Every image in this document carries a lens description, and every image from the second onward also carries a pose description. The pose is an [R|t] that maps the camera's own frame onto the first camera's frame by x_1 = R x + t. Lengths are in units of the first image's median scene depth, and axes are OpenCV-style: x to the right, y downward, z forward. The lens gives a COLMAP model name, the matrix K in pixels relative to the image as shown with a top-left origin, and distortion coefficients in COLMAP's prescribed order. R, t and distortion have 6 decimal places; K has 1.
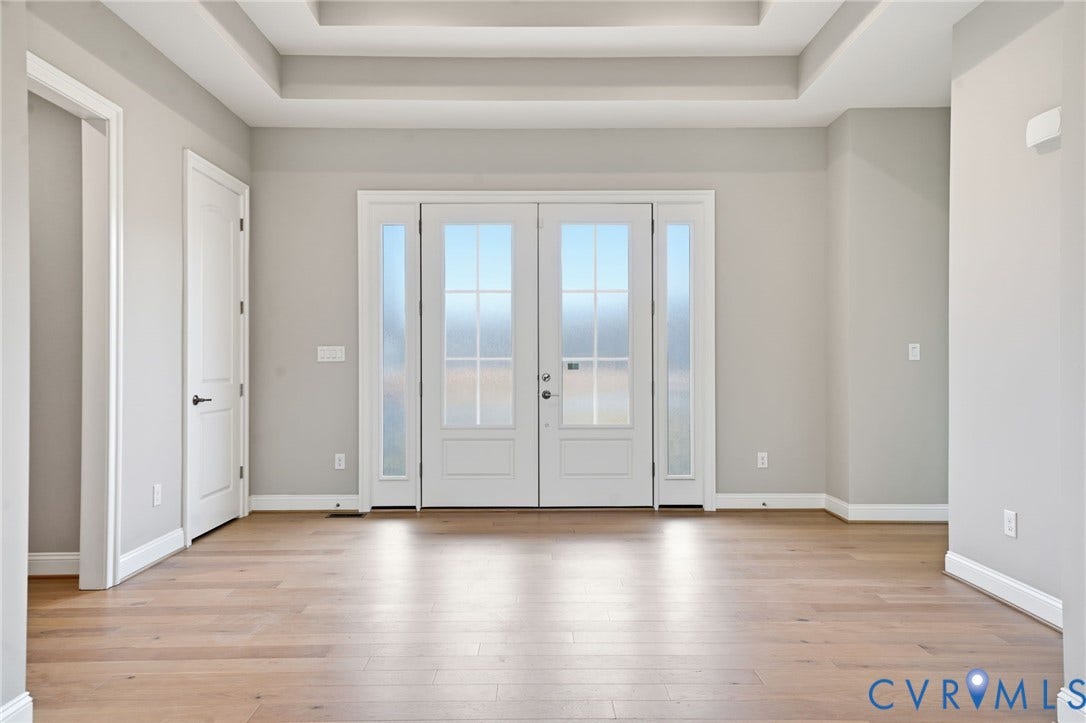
lens RADIAL K [[688.7, 0, 535.8], [0, 688.7, 361.2], [0, 0, 1]] dist [0.030448, 0.000069]
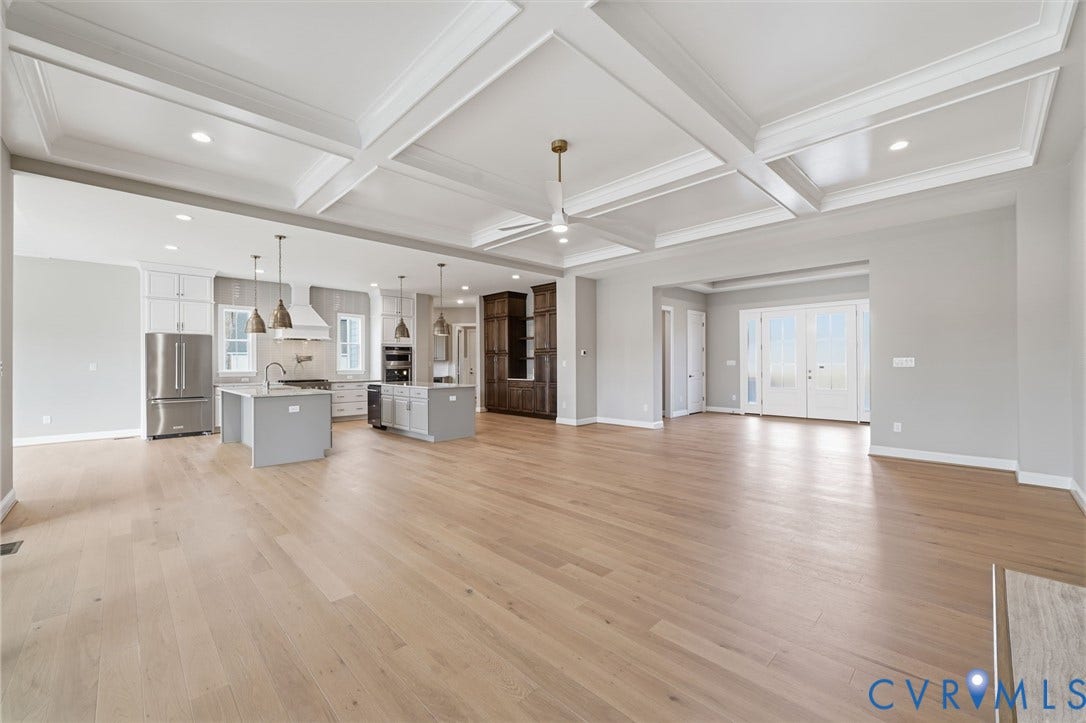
lens RADIAL K [[438.8, 0, 537.4], [0, 438.8, 361.7], [0, 0, 1]] dist [0.001155, -0.000017]
pose [[0.691999, -0.005227, -0.721879, 0.540673], [0.007285, 0.999973, -0.000257, -0.022698], [0.721861, -0.005081, 0.692019, -1.024748]]
